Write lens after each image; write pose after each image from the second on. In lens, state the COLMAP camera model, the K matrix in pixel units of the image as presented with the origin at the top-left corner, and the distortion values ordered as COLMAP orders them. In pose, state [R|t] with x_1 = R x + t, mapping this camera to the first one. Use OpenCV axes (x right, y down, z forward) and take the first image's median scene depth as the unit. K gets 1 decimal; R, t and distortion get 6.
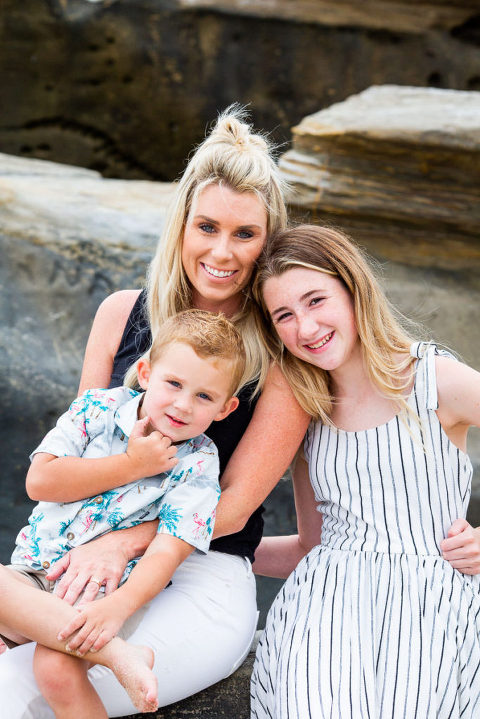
lens RADIAL K [[2629.5, 0, 240.0], [0, 2629.5, 359.5], [0, 0, 1]] dist [0.123653, 3.390204]
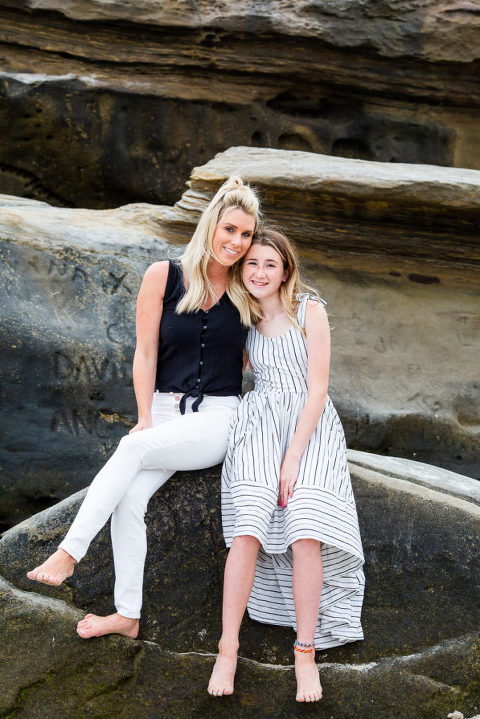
lens RADIAL K [[2629.5, 0, 240.0], [0, 2629.5, 359.5], [0, 0, 1]] dist [0.123653, 3.390204]
pose [[0.993925, -0.011524, 0.109459, -0.124853], [0.011812, 0.999928, -0.001990, 0.026527], [-0.109428, 0.003271, 0.993989, -0.580487]]
